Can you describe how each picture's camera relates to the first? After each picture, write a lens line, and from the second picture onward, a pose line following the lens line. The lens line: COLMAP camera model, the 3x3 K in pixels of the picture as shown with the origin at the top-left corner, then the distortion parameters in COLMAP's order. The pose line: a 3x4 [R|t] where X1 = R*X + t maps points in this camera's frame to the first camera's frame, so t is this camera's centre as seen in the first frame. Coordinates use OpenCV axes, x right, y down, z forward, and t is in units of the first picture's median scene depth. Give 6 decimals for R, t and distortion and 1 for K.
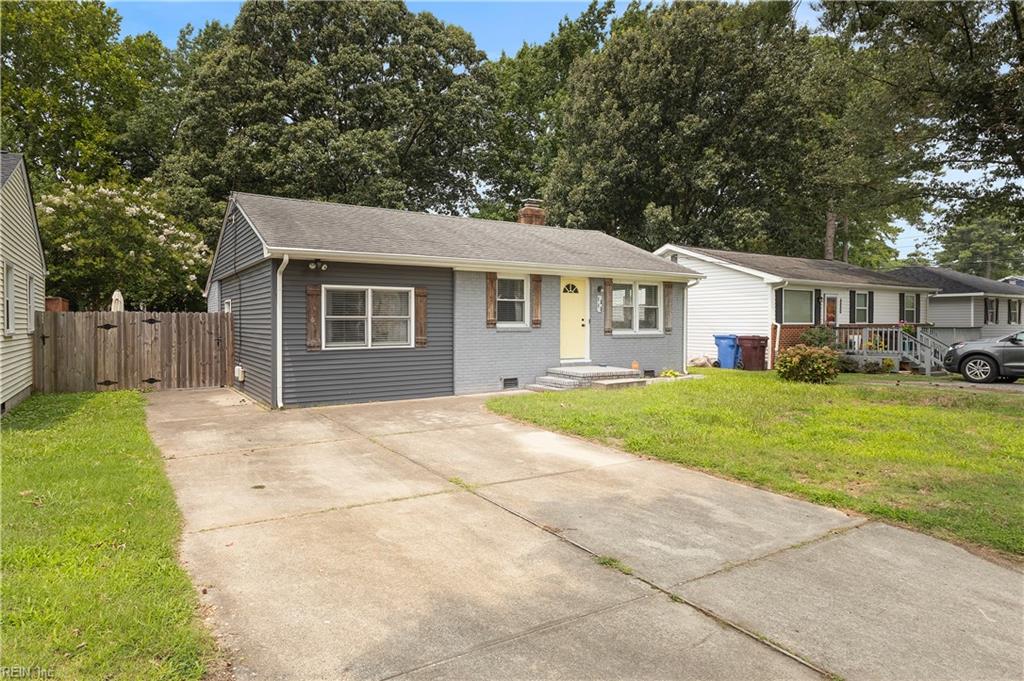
lens RADIAL K [[584.0, 0, 511.1], [0, 584.0, 328.8], [0, 0, 1]] dist [-0.005424, -0.000003]
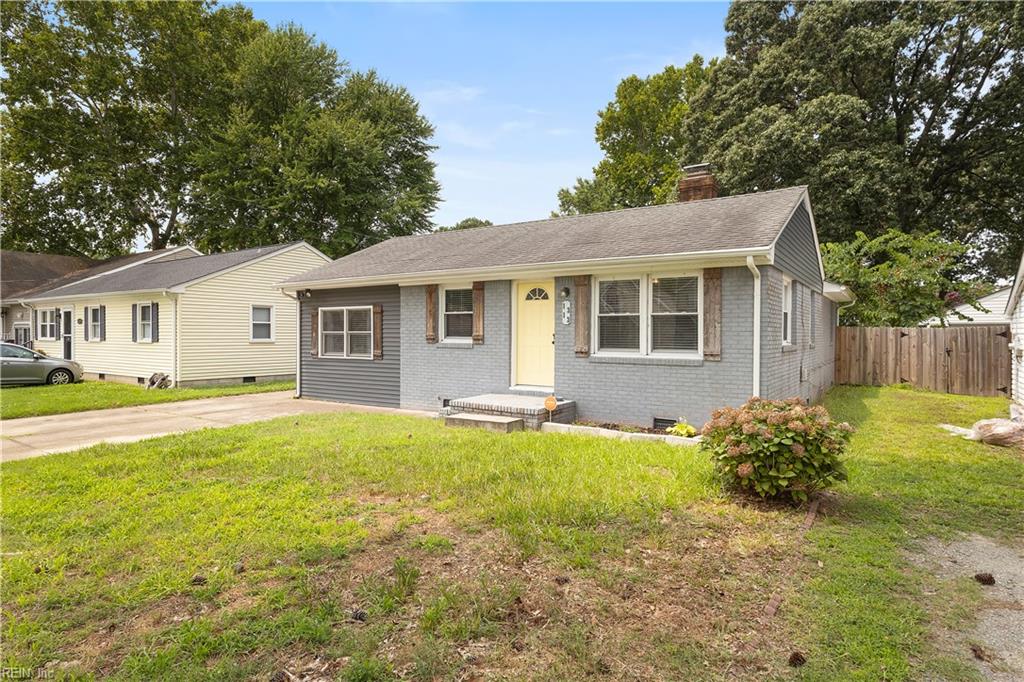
lens RADIAL K [[584.0, 0, 511.1], [0, 584.0, 329.3], [0, 0, 1]] dist [-0.005424, -0.000003]
pose [[0.385827, -0.002758, -0.922567, 0.787280], [-0.012474, 0.999889, -0.008206, -0.015949], [0.922487, 0.014674, 0.385749, 0.666671]]
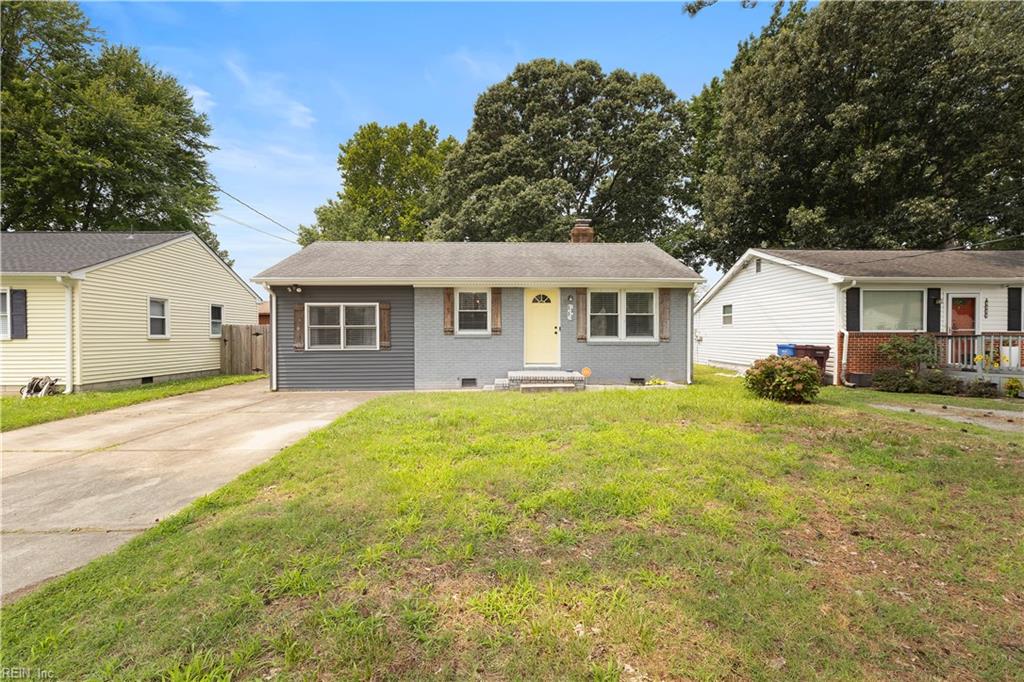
lens RADIAL K [[475.1, 0, 512.0], [0, 475.1, 341.0], [0, 0, 1]] dist [-0.003204, -0.000031]
pose [[0.863804, 0.004947, -0.503804, 0.494192], [-0.003898, 0.999987, 0.003135, 0.006644], [0.503813, -0.000745, 0.863812, 0.208100]]
